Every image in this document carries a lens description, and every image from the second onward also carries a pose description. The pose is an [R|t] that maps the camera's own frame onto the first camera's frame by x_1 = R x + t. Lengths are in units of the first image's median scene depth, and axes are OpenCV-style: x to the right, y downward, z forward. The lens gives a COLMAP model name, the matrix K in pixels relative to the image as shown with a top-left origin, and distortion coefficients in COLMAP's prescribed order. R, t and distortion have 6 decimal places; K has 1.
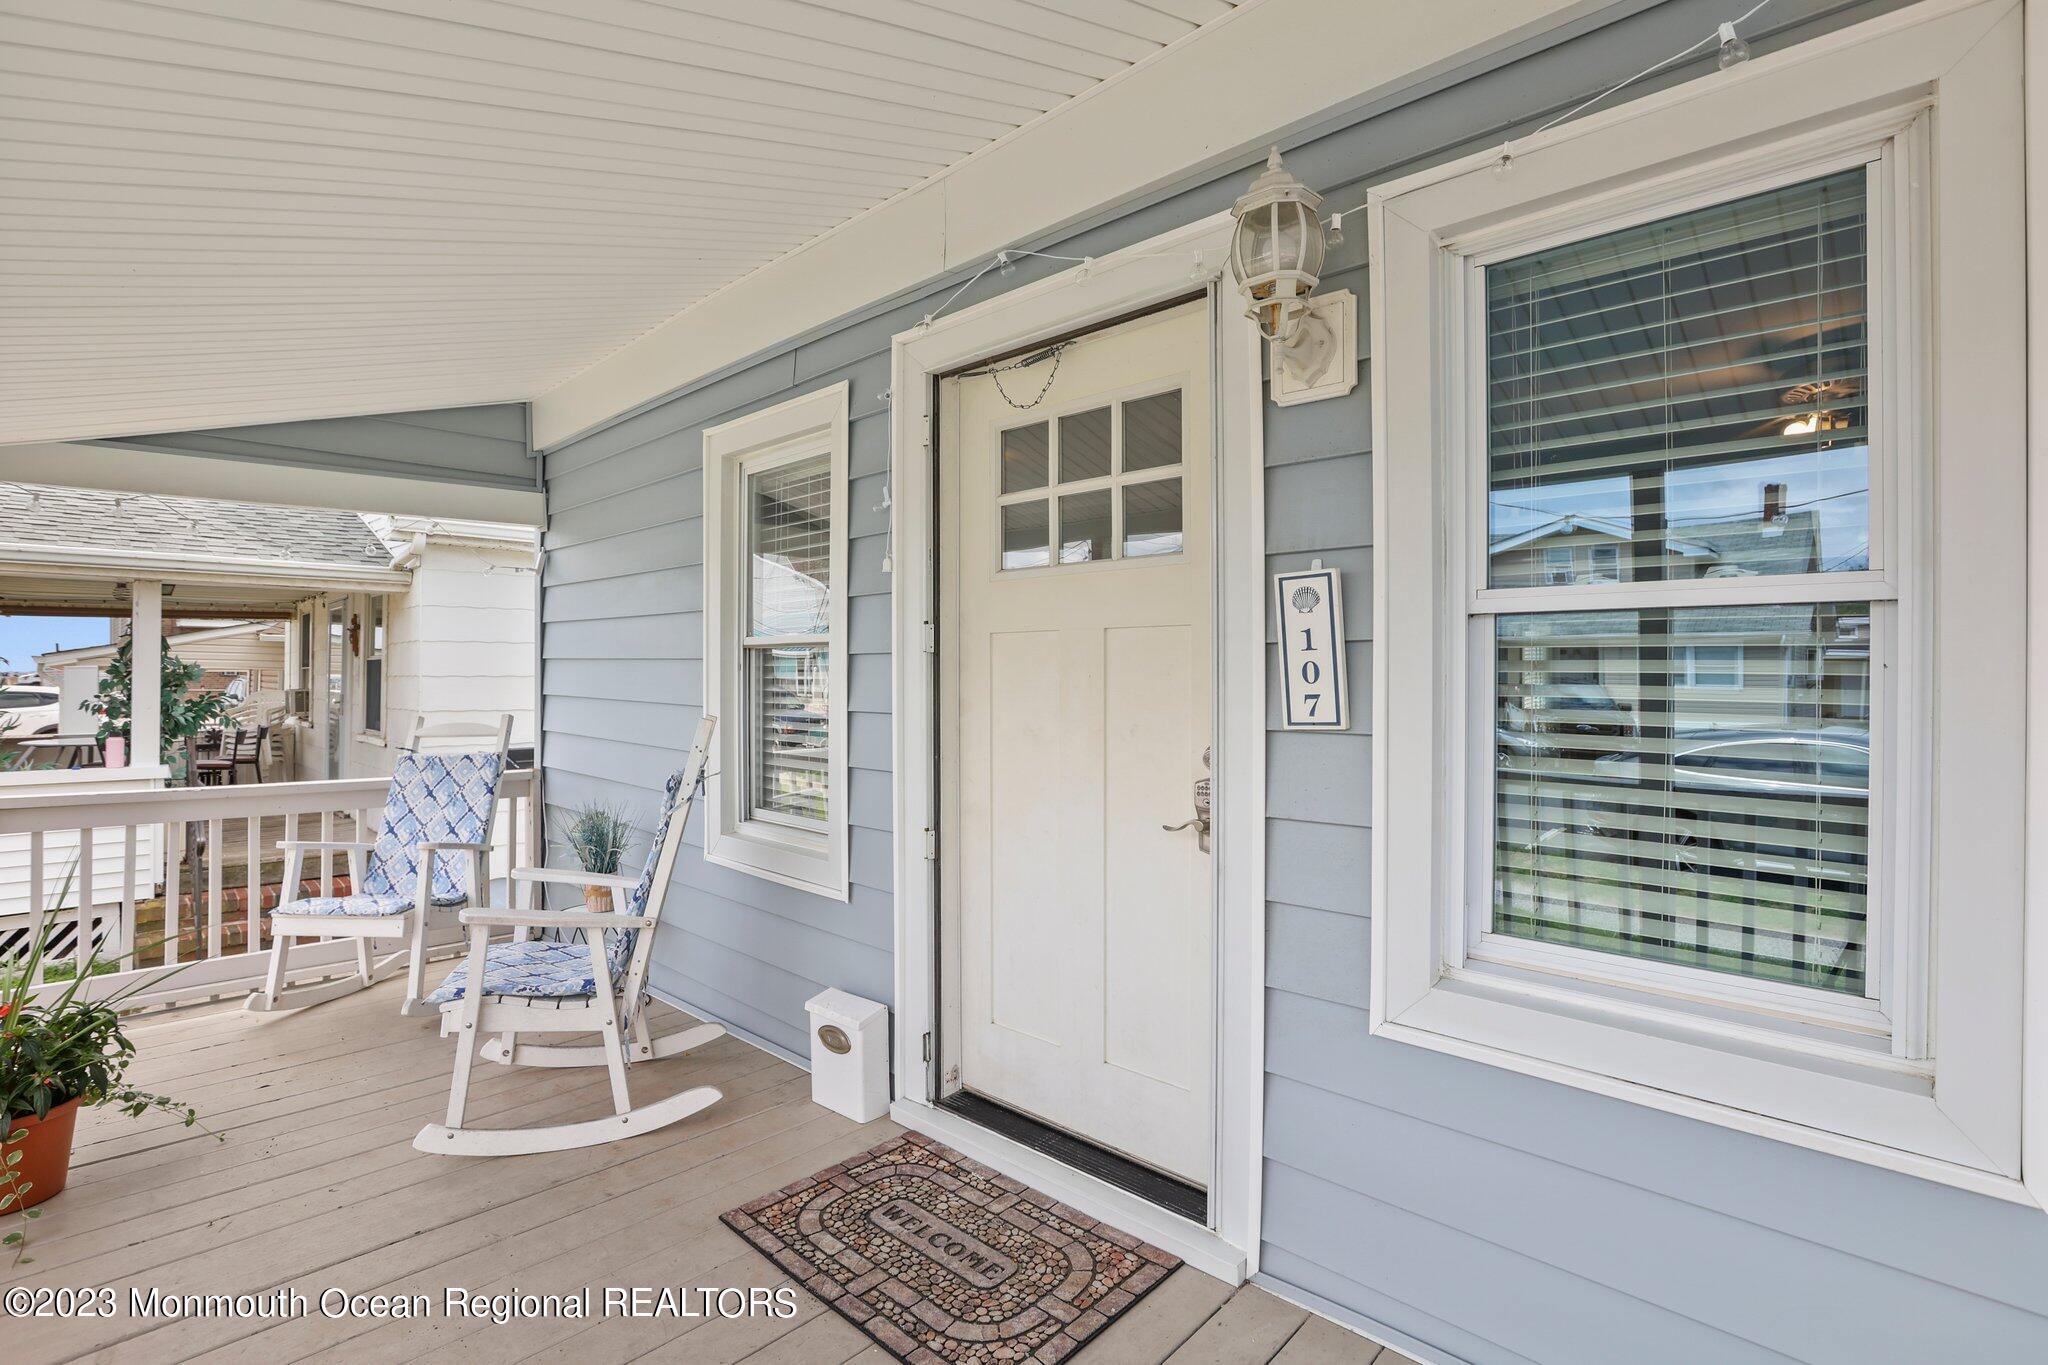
lens RADIAL K [[944.6, 0, 1019.5], [0, 944.6, 666.1], [0, 0, 1]] dist [-0.034843, 0.010682]
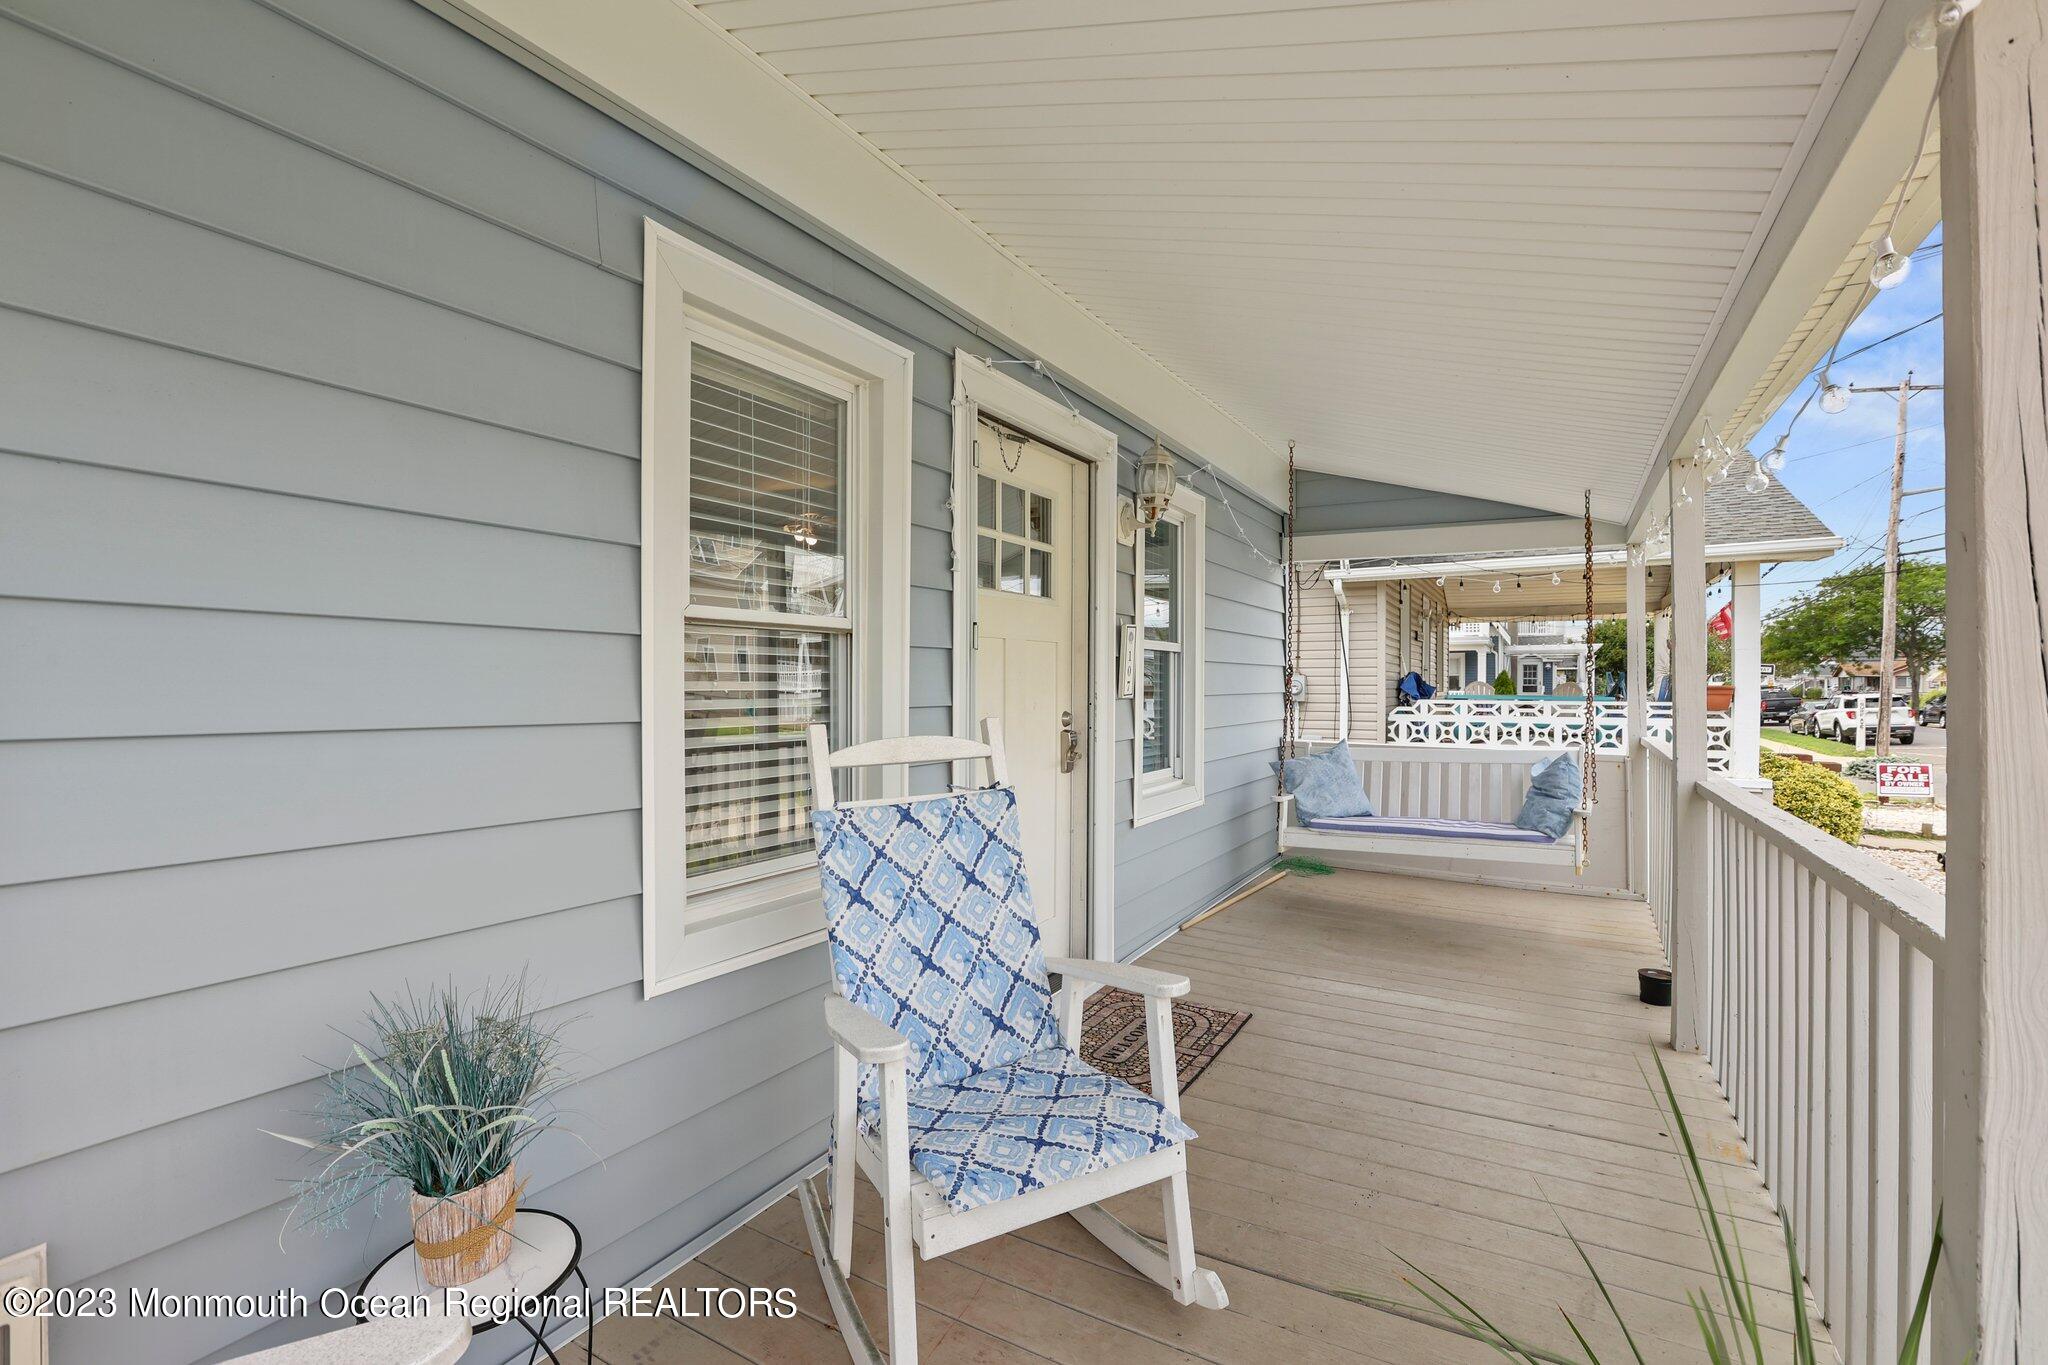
lens RADIAL K [[944.6, 0, 1015.1], [0, 944.6, 680.5], [0, 0, 1]] dist [-0.034843, 0.010682]
pose [[-0.225540, 0.009212, 0.974190, -1.448842], [0.005368, 0.999952, -0.008213, 0.042282], [-0.974219, 0.003377, -0.225578, 1.440741]]
